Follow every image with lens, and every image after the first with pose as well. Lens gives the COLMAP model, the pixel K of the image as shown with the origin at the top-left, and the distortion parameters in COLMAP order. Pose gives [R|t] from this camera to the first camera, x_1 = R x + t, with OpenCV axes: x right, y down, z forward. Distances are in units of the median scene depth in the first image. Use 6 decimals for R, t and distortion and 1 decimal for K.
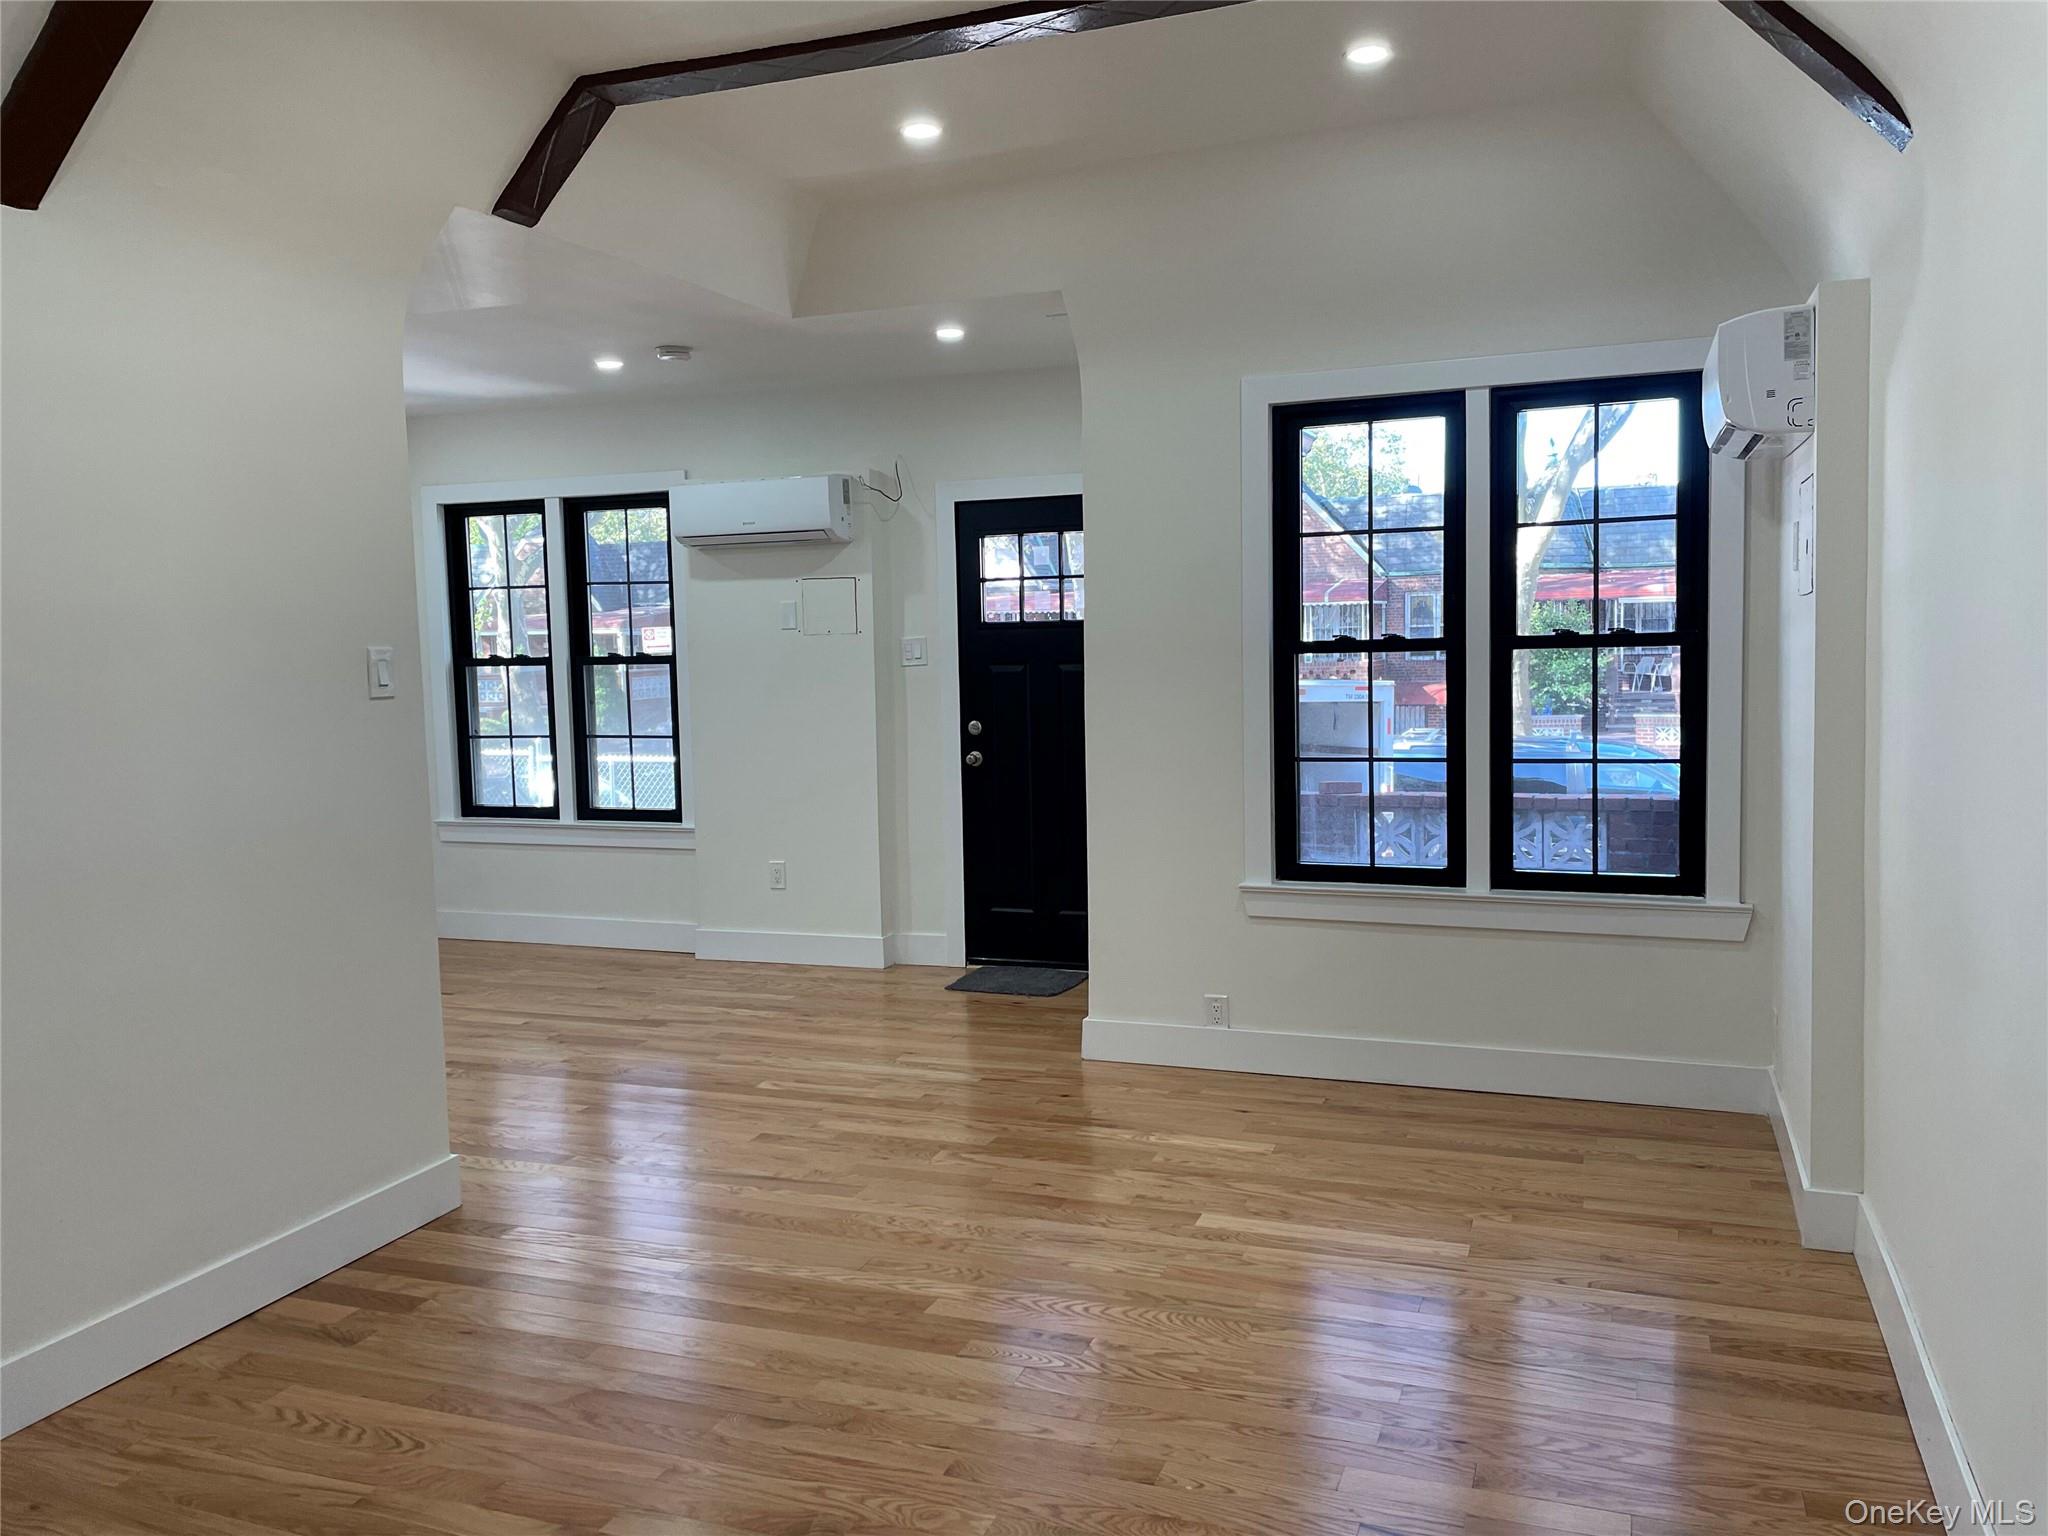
lens RADIAL K [[1545.3, 0, 1033.6], [0, 1545.3, 725.5], [0, 0, 1]] dist [0.077916, -0.097516]
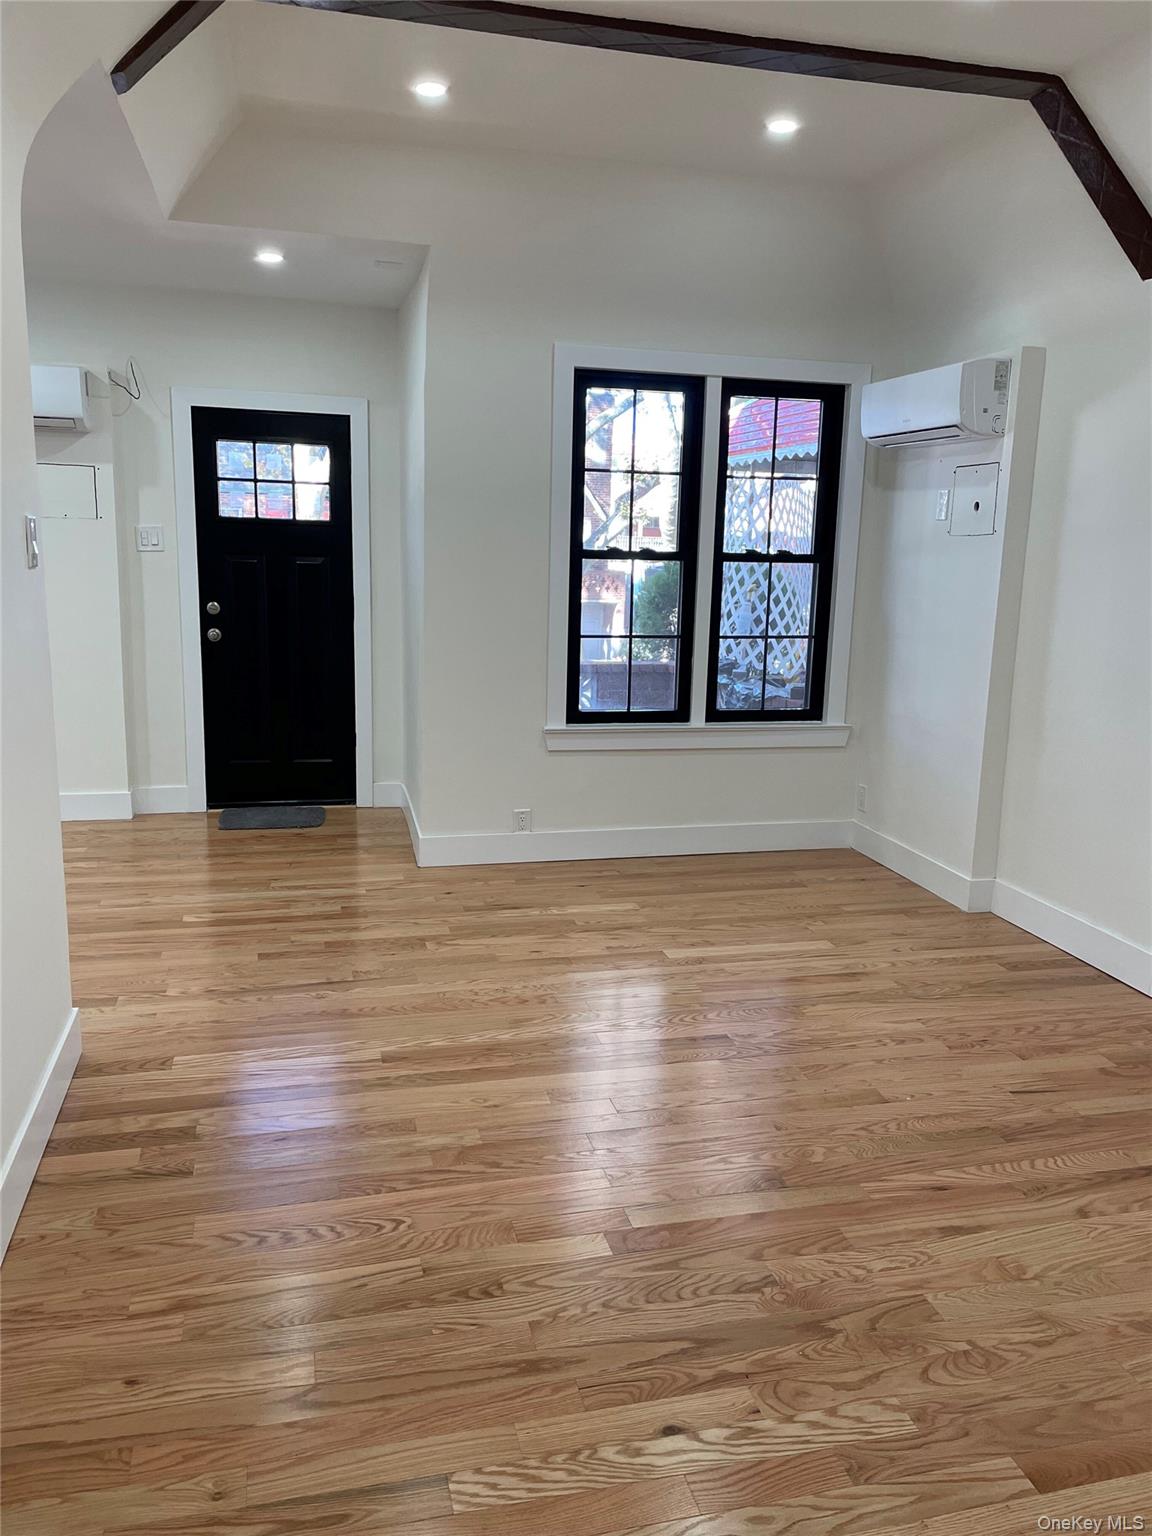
lens RADIAL K [[1159.0, 0, 583.5], [0, 1159.0, 776.0], [0, 0, 1]] dist [0.077916, -0.097516]
pose [[0.818890, -0.068670, 0.569827, -0.460537], [-0.011697, 0.990614, 0.136189, 0.004281], [-0.573831, -0.118189, 0.810401, 0.151377]]
